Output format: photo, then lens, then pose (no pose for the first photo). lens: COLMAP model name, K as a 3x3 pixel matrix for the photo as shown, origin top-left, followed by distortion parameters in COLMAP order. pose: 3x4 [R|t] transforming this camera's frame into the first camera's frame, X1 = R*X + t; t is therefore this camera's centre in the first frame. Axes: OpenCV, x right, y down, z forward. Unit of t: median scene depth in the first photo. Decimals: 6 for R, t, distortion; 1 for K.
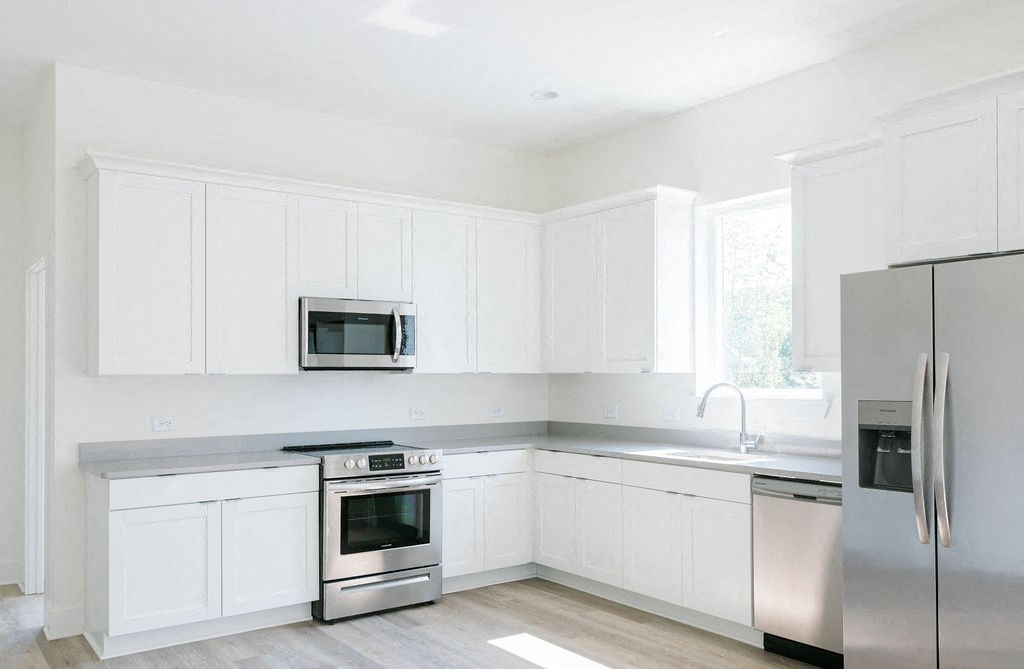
lens RADIAL K [[851.3, 0, 512.2], [0, 851.3, 335.1], [0, 0, 1]] dist [-0.010060, -0.012902]
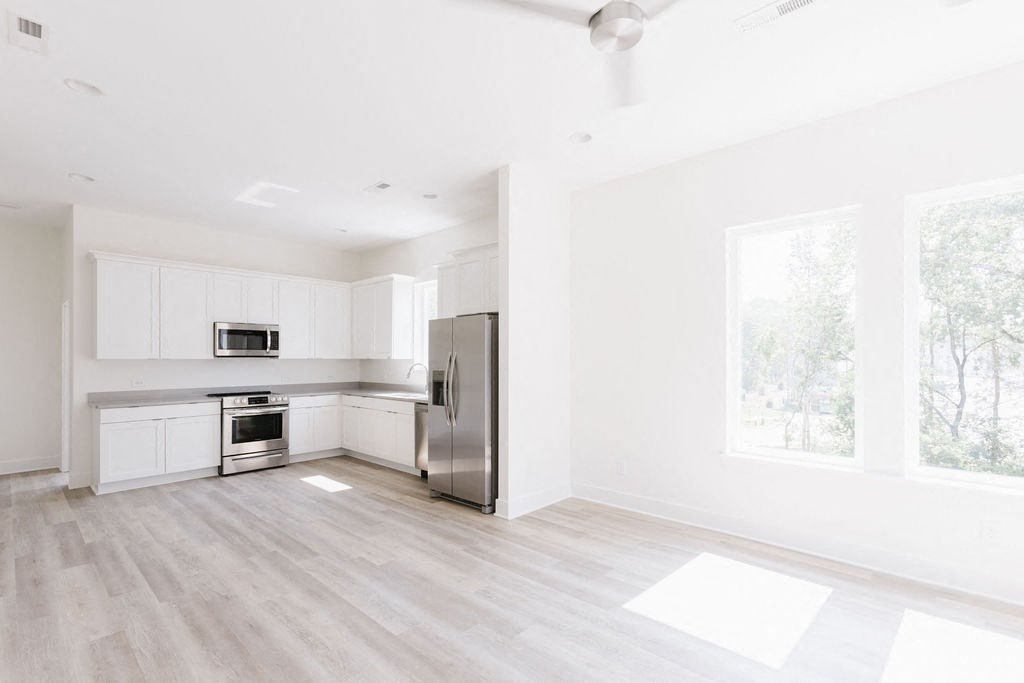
lens RADIAL K [[477.9, 0, 510.4], [0, 477.9, 346.6], [0, 0, 1]] dist [0.001172, 0.001229]
pose [[0.982677, 0.007400, 0.185180, 0.252135], [-0.011187, 0.999749, 0.019415, -0.016066], [-0.184990, -0.021150, 0.982513, -0.291823]]
